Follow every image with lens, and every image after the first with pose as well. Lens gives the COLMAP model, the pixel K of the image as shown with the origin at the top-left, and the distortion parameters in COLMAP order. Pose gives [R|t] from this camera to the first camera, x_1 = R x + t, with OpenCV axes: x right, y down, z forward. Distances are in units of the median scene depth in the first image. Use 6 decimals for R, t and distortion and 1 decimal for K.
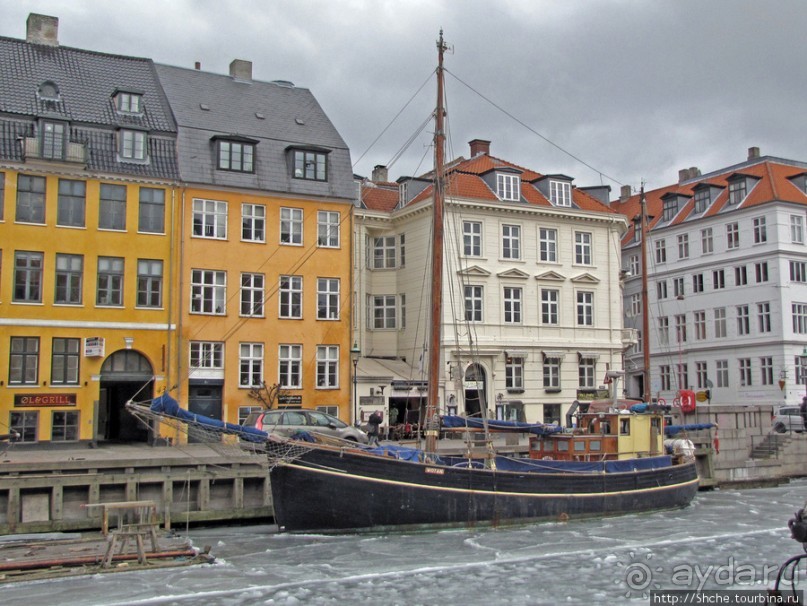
lens RADIAL K [[975.9, 0, 403.5], [0, 975.9, 303.0], [0, 0, 1]] dist [-0.006892, 0.001804]
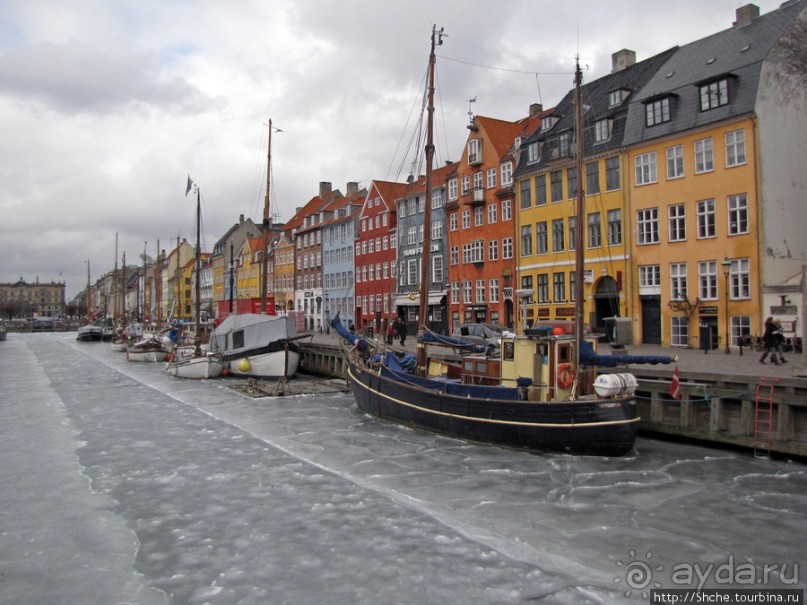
lens RADIAL K [[674.1, 0, 414.4], [0, 674.1, 290.9], [0, 0, 1]] dist [-0.187983, 0.162588]
pose [[0.045515, -0.023630, -0.998684, 0.639997], [0.123776, 0.992150, -0.017835, 0.049694], [0.991266, -0.122802, 0.048083, 0.646267]]
